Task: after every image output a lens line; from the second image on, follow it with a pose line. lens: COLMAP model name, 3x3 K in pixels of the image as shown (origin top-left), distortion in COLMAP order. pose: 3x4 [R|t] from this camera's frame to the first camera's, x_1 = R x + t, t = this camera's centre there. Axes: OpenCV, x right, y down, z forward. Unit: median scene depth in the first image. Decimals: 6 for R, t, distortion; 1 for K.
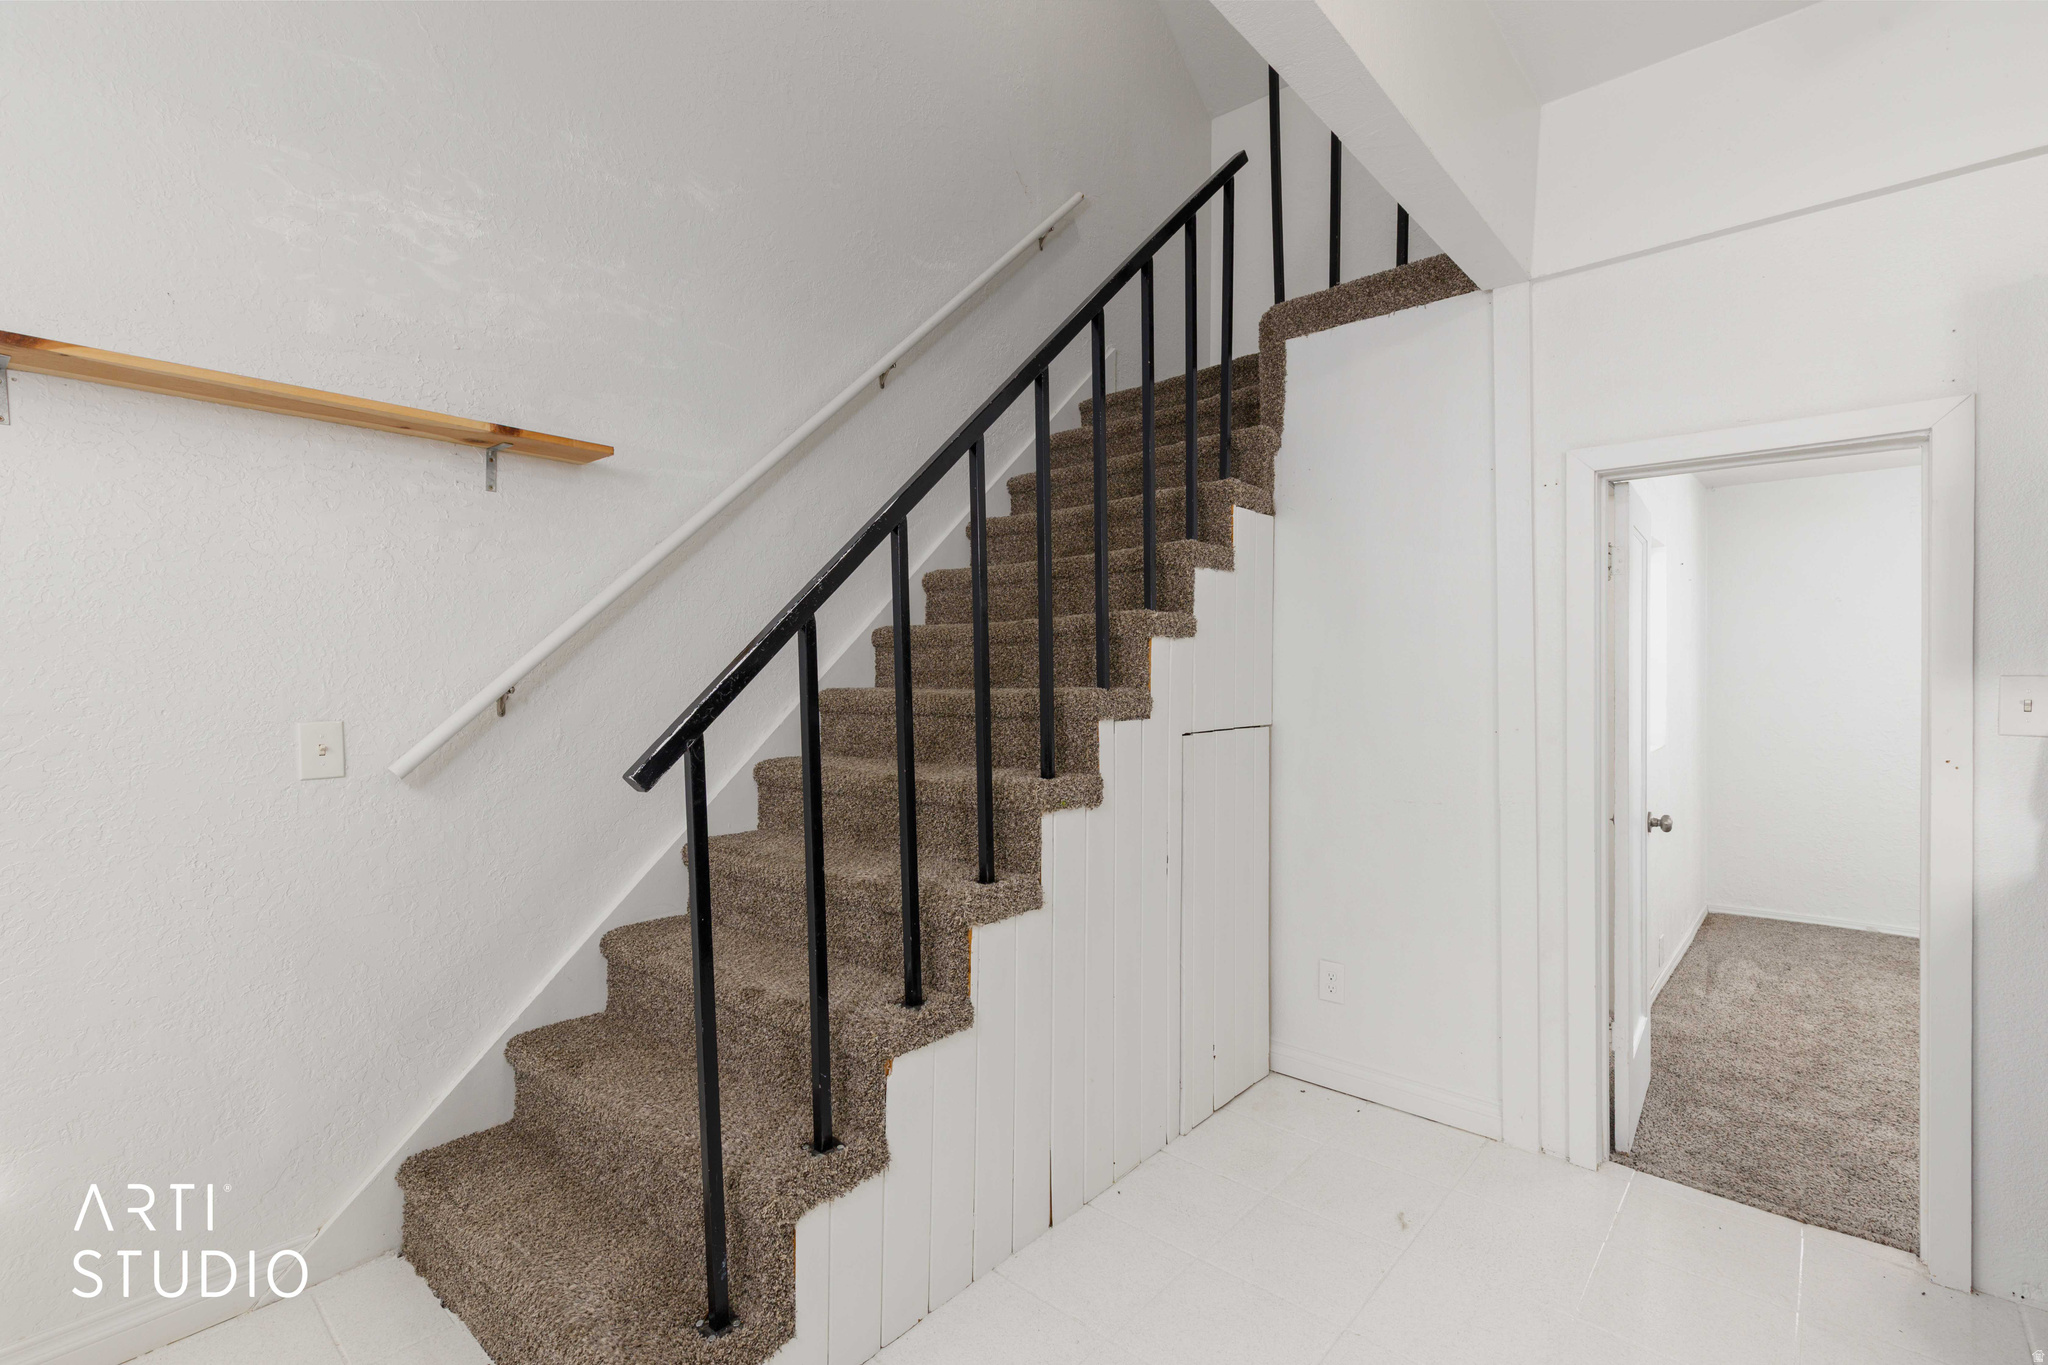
lens RADIAL K [[924.0, 0, 1025.5], [0, 924.0, 682.1], [0, 0, 1]] dist [0.009680, -0.000077]
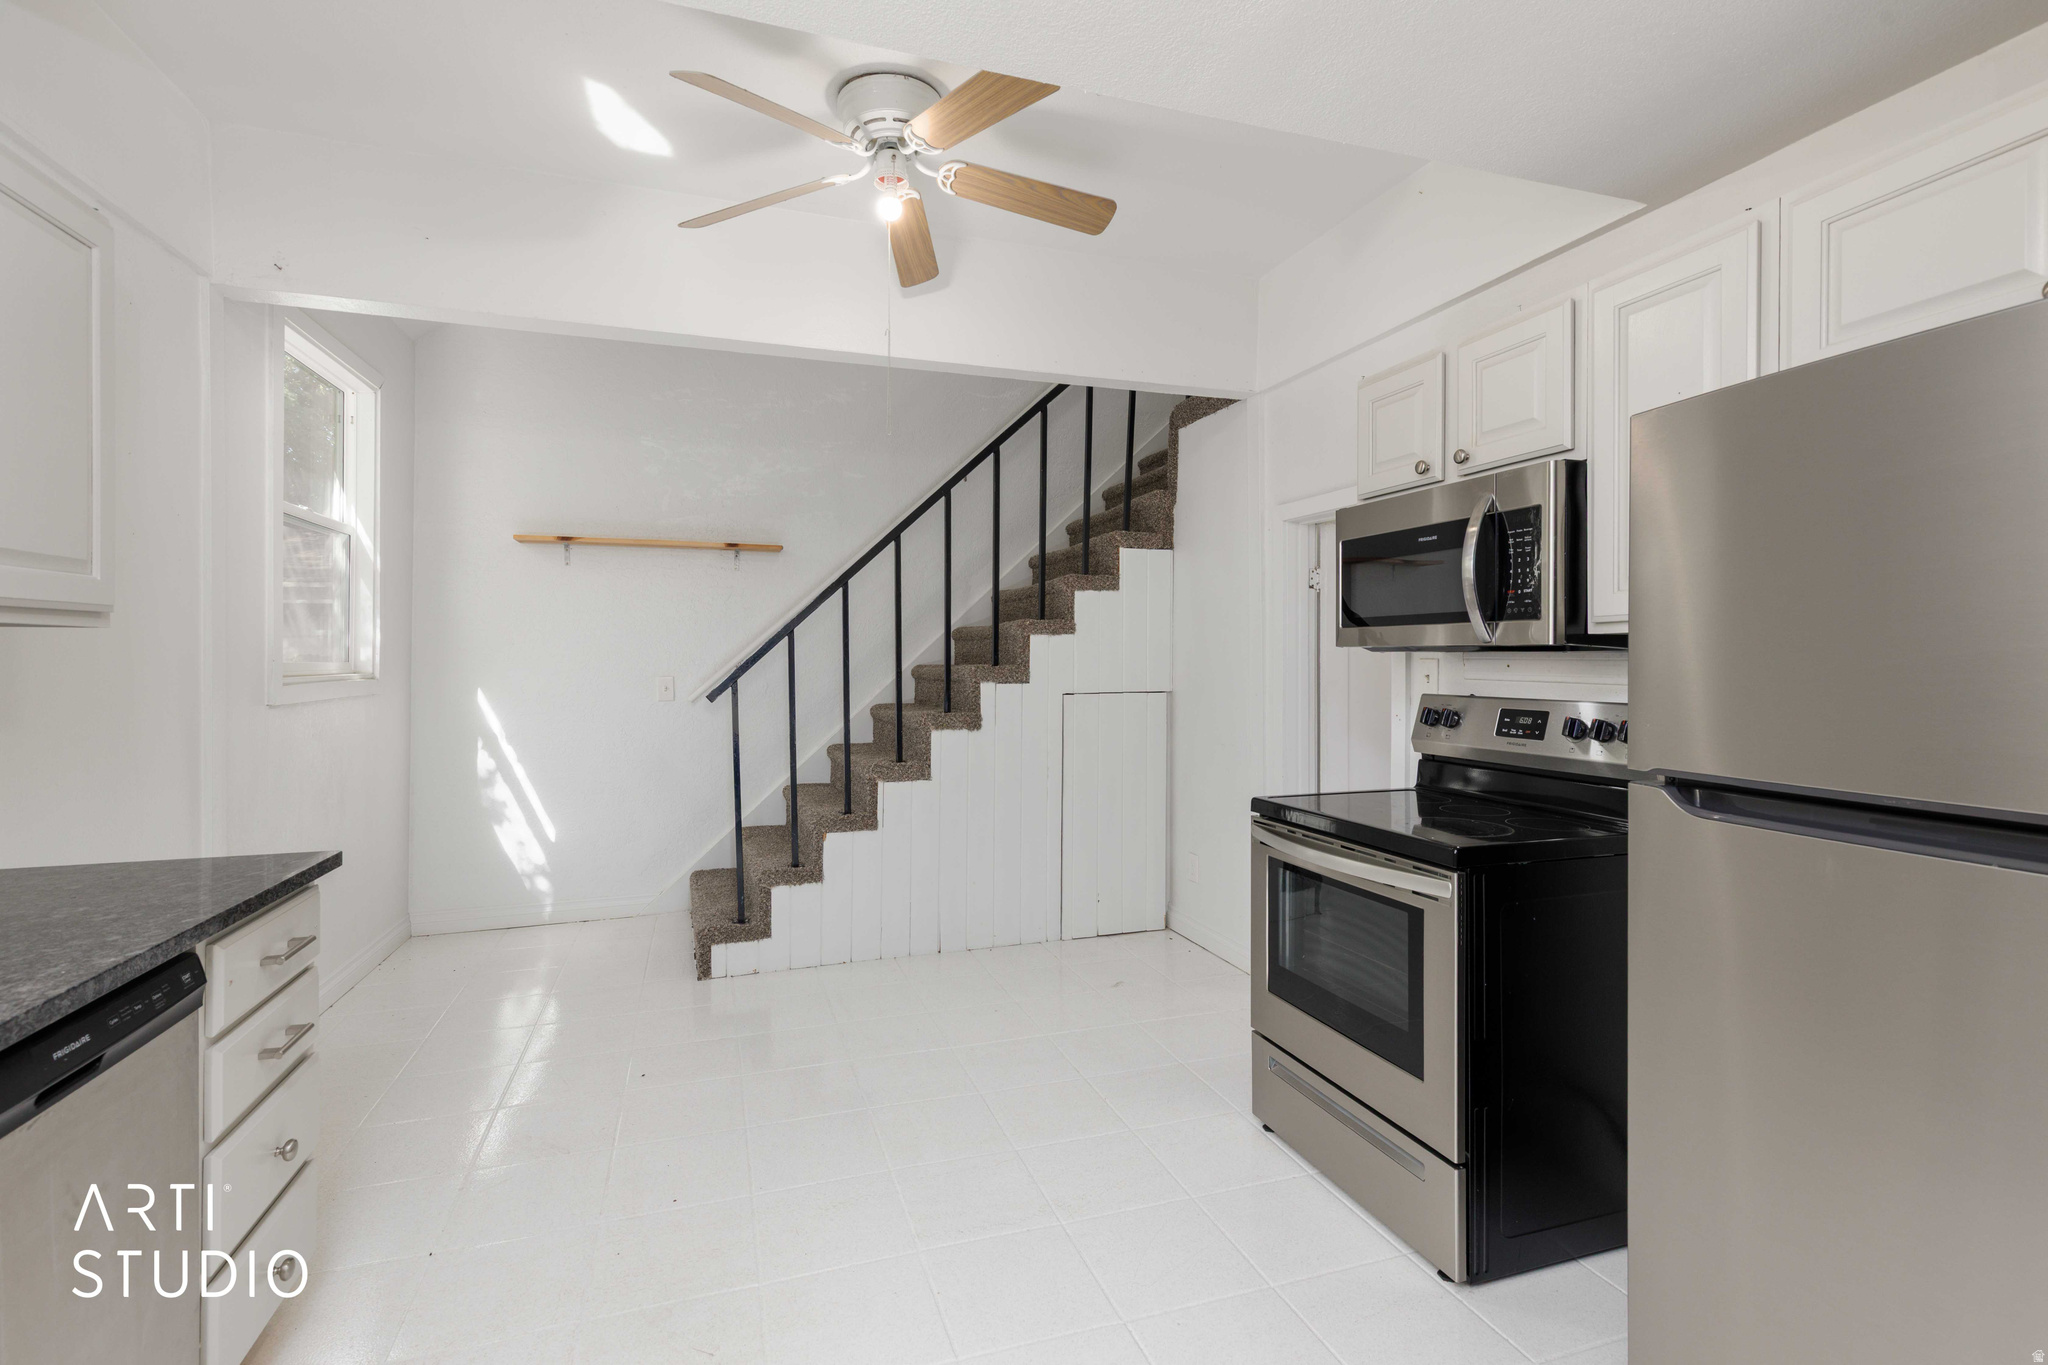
lens RADIAL K [[924.0, 0, 1020.9], [0, 924.0, 671.4], [0, 0, 1]] dist [0.009680, -0.000077]
pose [[0.867508, 0.008806, -0.497346, 1.117420], [-0.007018, 0.999960, 0.005464, 0.009831], [0.497374, -0.001249, 0.867535, -0.550167]]
